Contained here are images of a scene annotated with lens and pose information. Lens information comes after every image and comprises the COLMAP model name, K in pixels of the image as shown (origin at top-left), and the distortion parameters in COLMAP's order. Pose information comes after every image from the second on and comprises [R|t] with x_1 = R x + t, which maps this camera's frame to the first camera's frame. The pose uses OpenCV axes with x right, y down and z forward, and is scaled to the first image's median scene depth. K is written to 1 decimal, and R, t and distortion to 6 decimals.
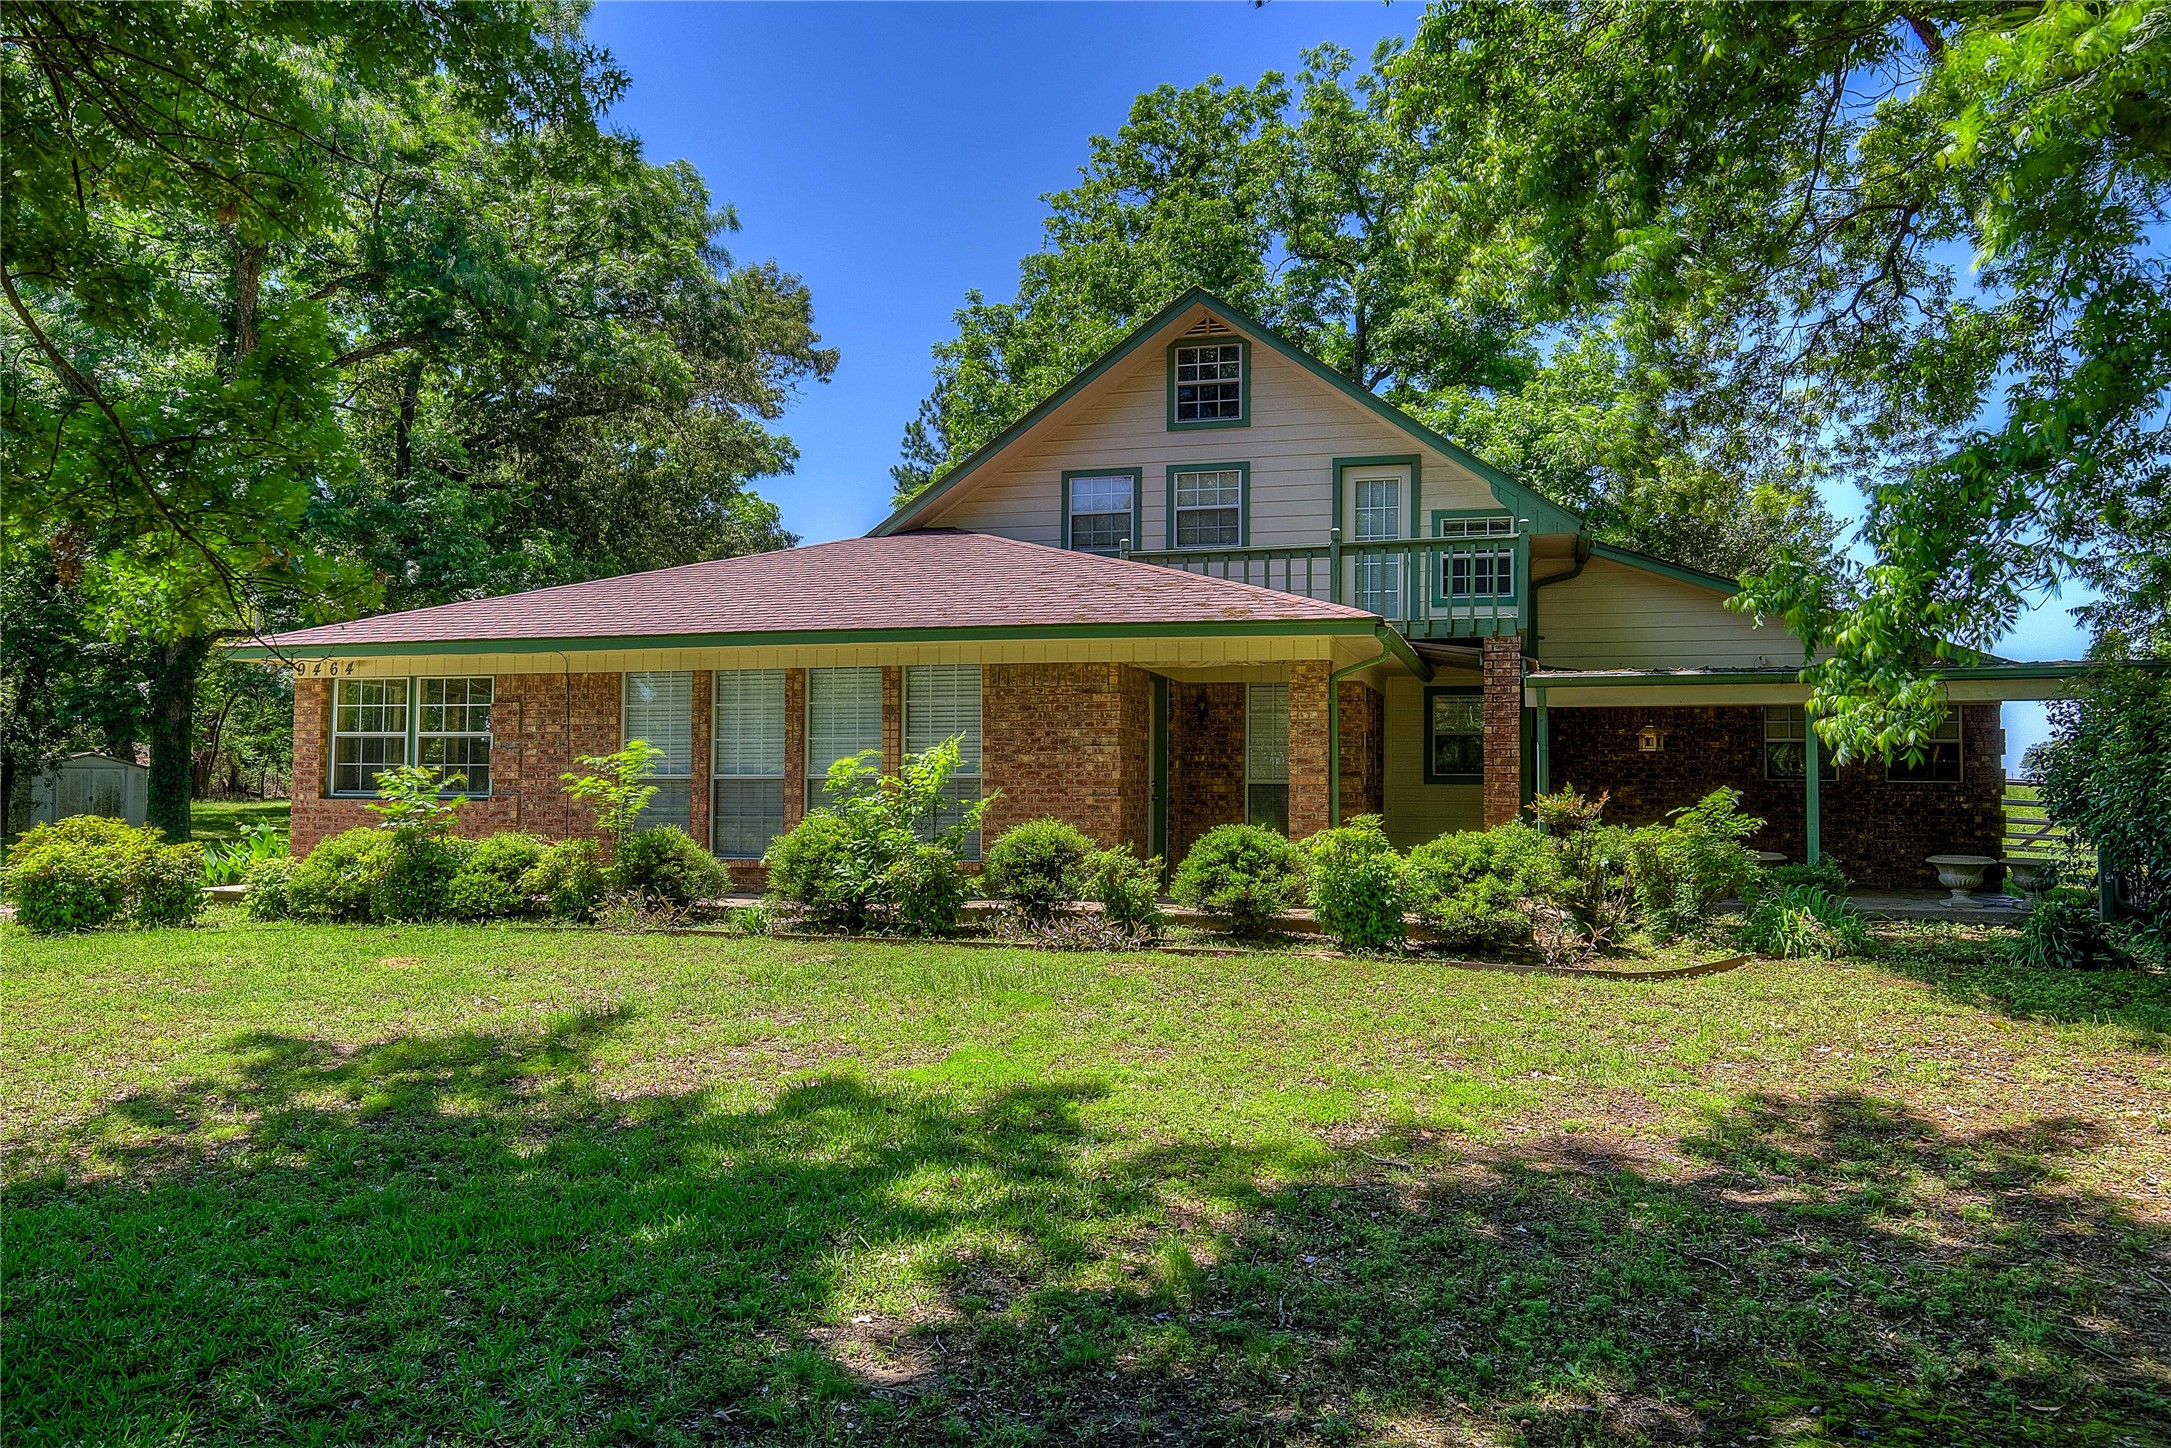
lens RADIAL K [[1504.7, 0, 1085.5], [0, 1504.7, 724.0], [0, 0, 1]] dist [-0.006516, -0.000064]
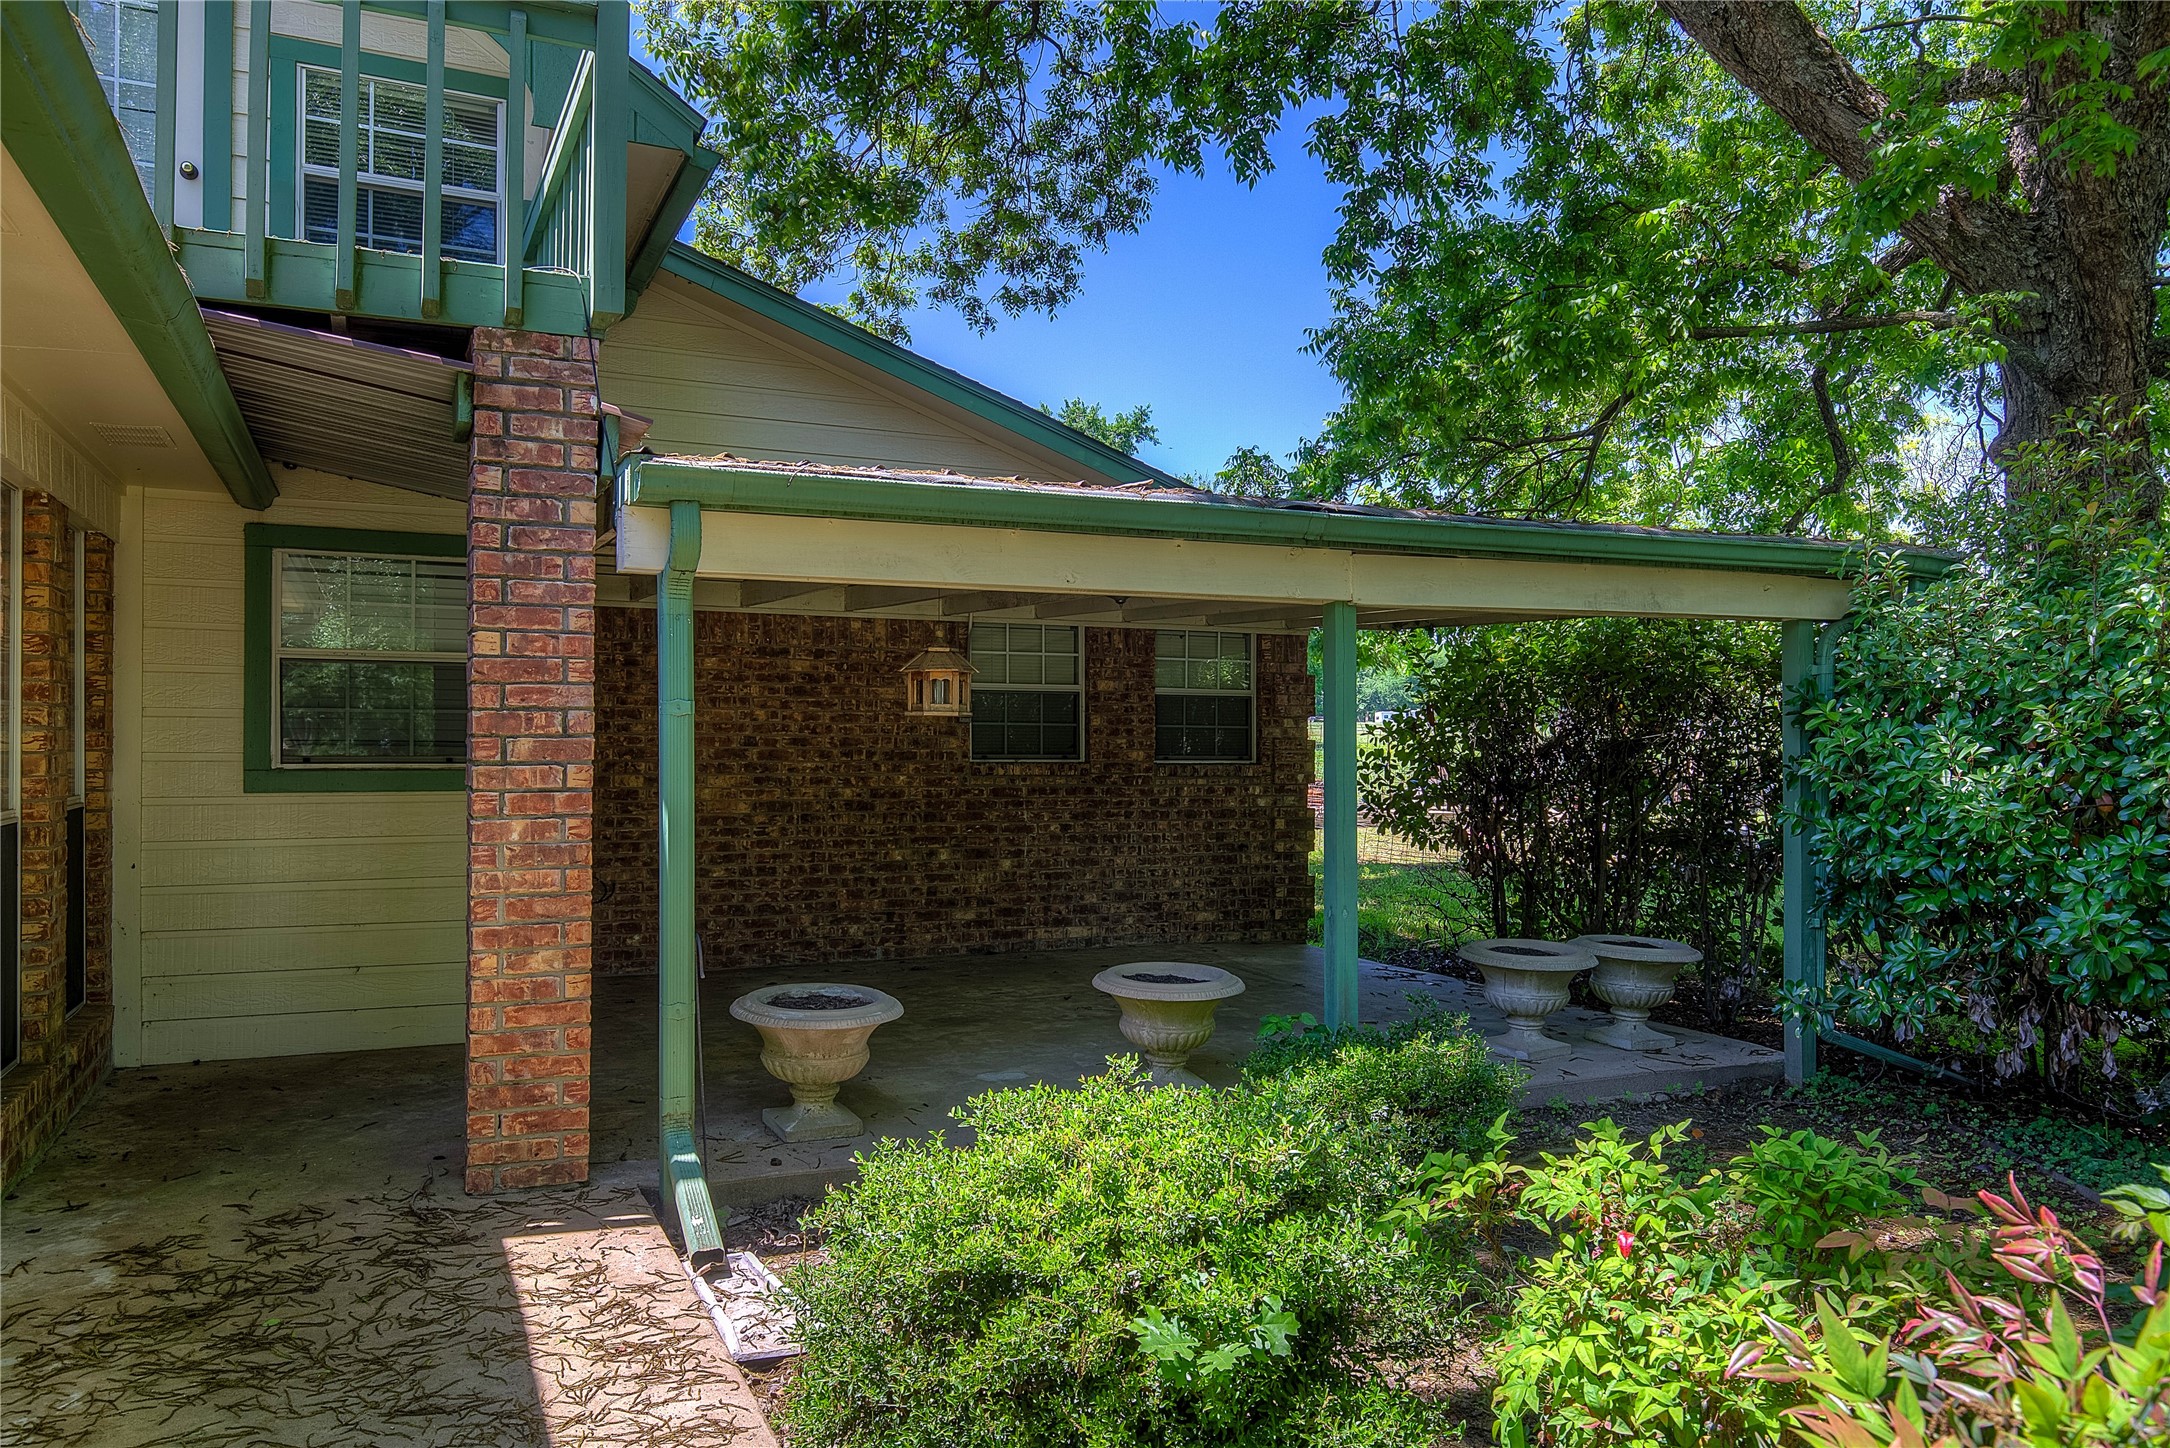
lens RADIAL K [[1468.3, 0, 1085.0], [0, 1468.3, 724.0], [0, 0, 1]] dist [0.003549, 0.000965]
pose [[0.739096, -0.002013, 0.673597, 0.161458], [-0.027481, 0.999073, 0.033138, 0.007060], [-0.673040, -0.043003, 0.738355, 0.713319]]
